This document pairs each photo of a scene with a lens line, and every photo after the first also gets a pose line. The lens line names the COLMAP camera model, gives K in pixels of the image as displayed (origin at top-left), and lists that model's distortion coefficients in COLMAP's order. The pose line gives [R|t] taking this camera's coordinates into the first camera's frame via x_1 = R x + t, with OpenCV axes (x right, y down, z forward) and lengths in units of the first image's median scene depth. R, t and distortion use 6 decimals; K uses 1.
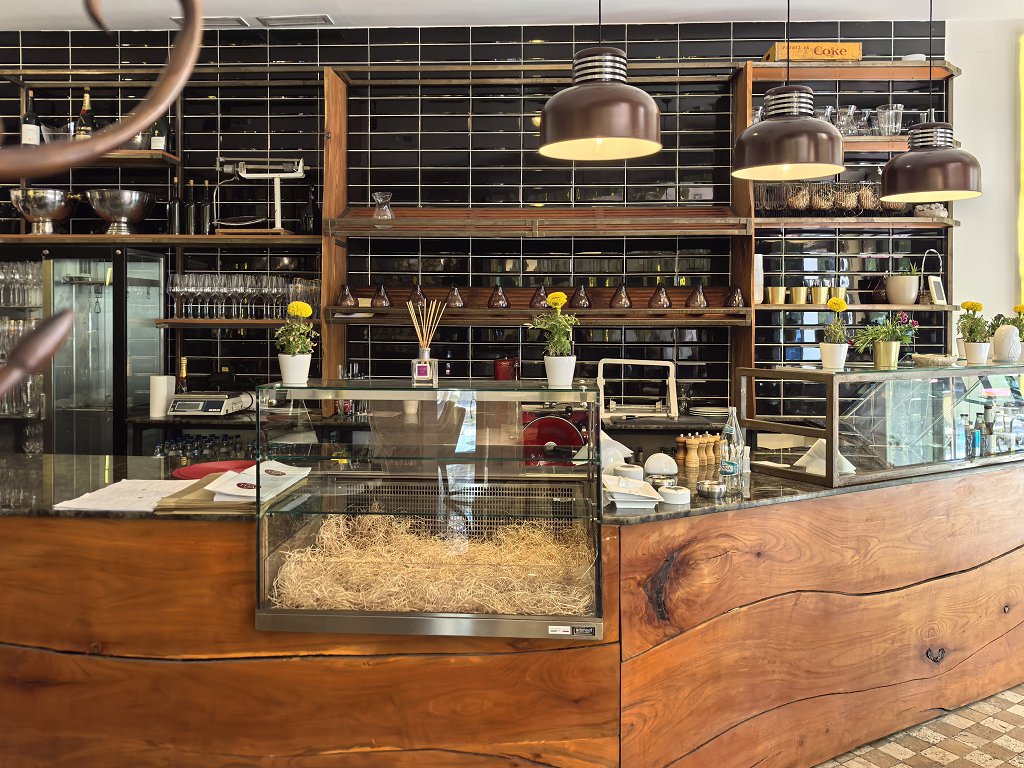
lens RADIAL K [[832.9, 0, 503.9], [0, 832.9, 344.2], [0, 0, 1]] dist [0.047101, -0.044273]
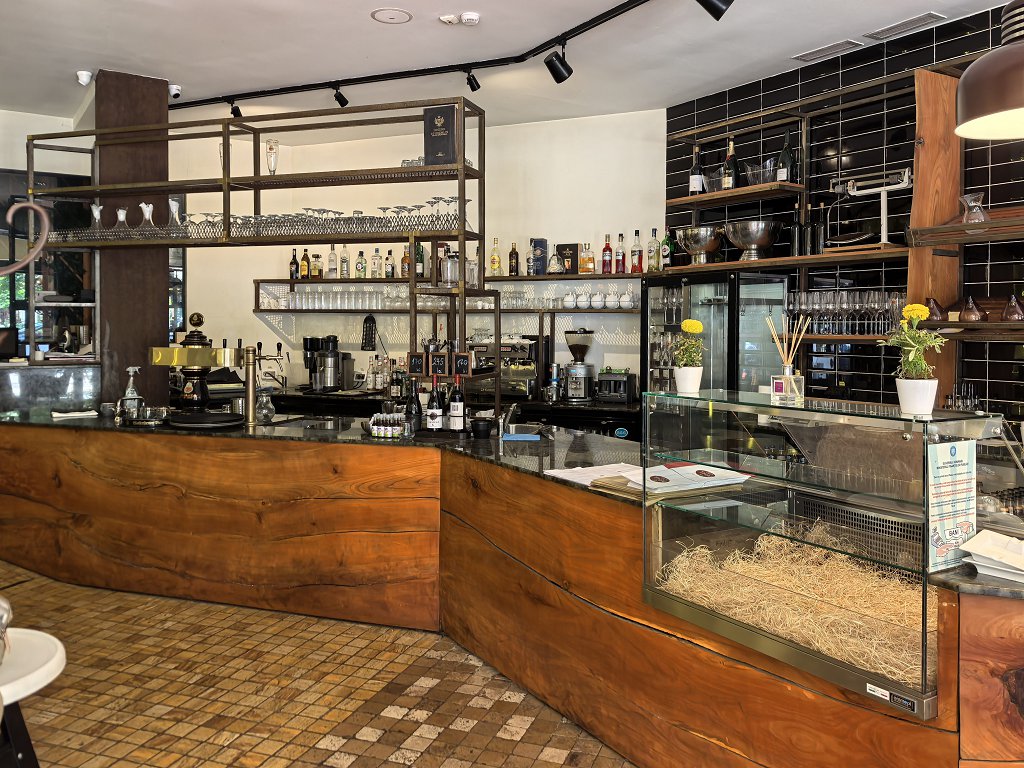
lens RADIAL K [[832.9, 0, 560.4], [0, 832.9, 355.5], [0, 0, 1]] dist [0.047101, -0.044273]
pose [[0.620153, 0.025245, -0.784074, 0.283173], [-0.029168, 0.999533, 0.009112, -0.004060], [0.783938, 0.017220, 0.620600, 0.098407]]
